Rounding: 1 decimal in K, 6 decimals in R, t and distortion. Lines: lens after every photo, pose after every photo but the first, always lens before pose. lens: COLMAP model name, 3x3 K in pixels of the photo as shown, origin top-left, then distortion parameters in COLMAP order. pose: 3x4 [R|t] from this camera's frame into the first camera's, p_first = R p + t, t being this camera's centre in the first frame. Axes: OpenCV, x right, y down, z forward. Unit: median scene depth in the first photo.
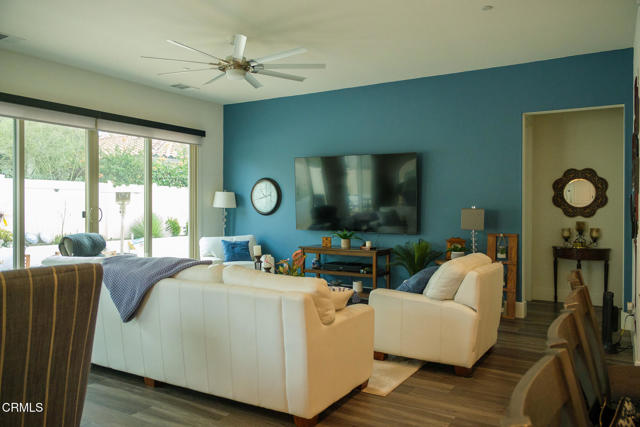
lens RADIAL K [[494.8, 0, 321.4], [0, 494.8, 211.2], [0, 0, 1]] dist [0.014557, -0.002271]
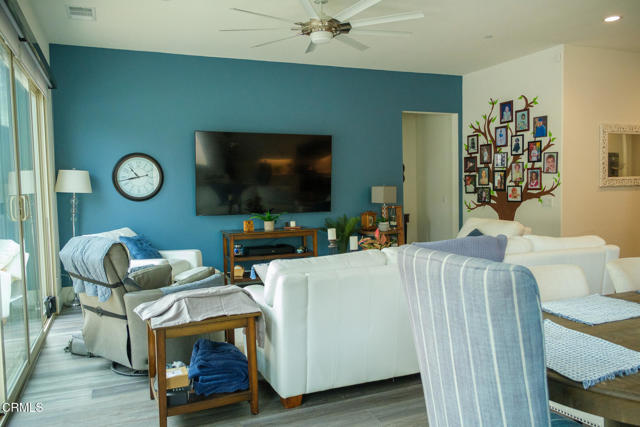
lens RADIAL K [[494.8, 0, 320.2], [0, 494.8, 212.5], [0, 0, 1]] dist [0.014557, -0.002271]
pose [[0.594232, -0.059965, 0.802055, -0.651857], [0.027676, 0.998151, 0.054121, -0.009309], [-0.803817, -0.009963, 0.594793, 0.343287]]
